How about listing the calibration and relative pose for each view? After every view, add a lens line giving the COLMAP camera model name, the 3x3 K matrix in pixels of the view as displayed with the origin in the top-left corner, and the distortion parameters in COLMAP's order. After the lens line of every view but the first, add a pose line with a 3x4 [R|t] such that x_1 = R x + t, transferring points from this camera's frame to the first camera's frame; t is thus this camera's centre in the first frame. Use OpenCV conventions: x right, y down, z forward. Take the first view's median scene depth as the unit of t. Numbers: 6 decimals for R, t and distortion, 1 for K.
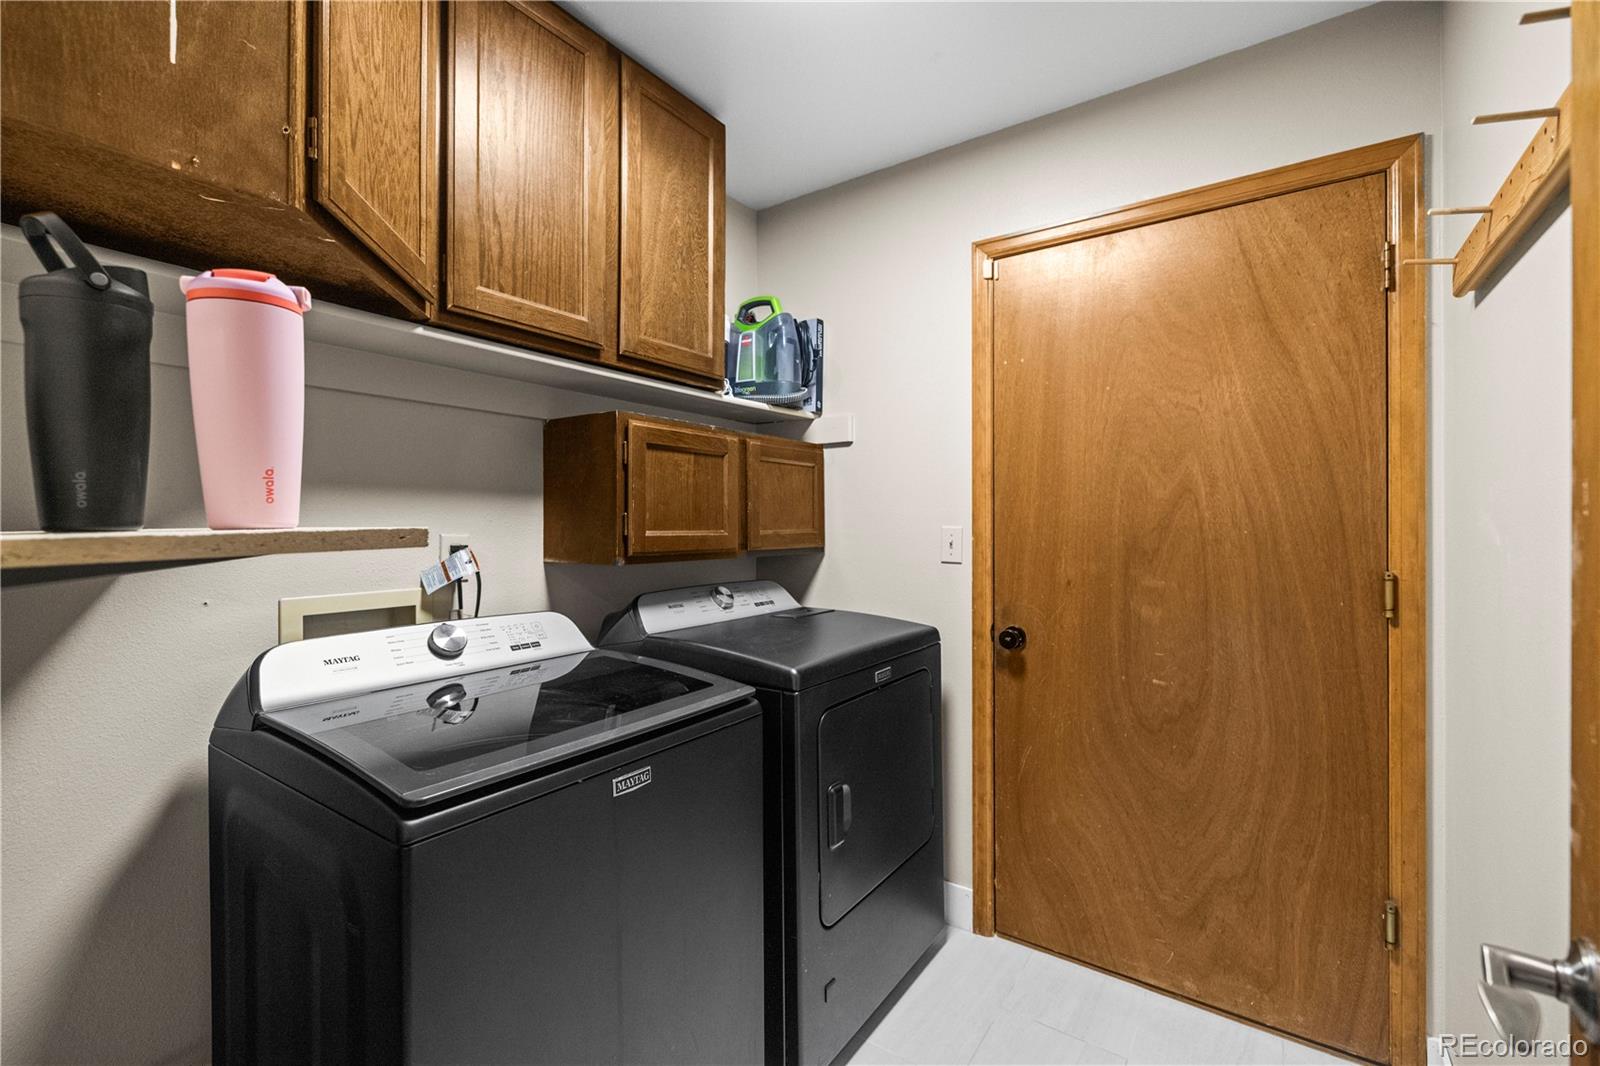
lens RADIAL K [[680.1, 0, 799.1], [0, 680.1, 526.7], [0, 0, 1]] dist [0.001681, 0.000299]
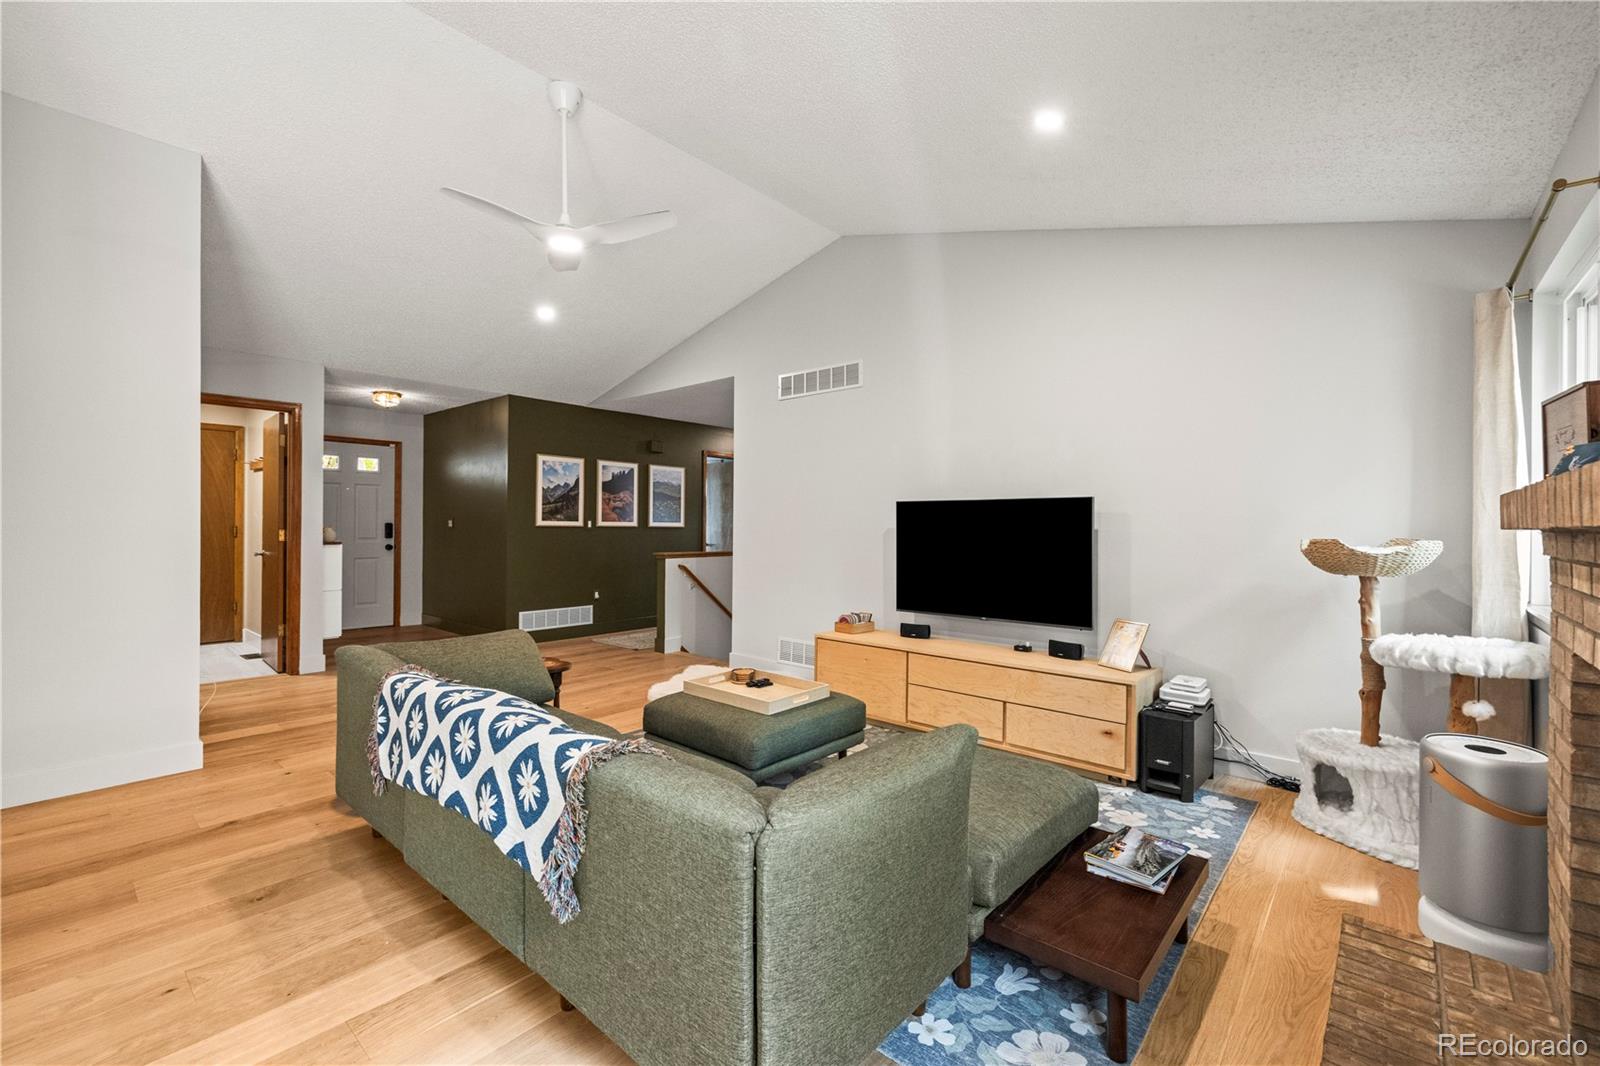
lens RADIAL K [[680.1, 0, 800.4], [0, 680.1, 525.0], [0, 0, 1]] dist [0.001681, 0.000299]
pose [[0.110649, 0.001581, 0.993858, -3.111808], [-0.008964, 0.999960, -0.000593, 0.035302], [-0.993819, -0.008843, 0.110658, -3.125164]]
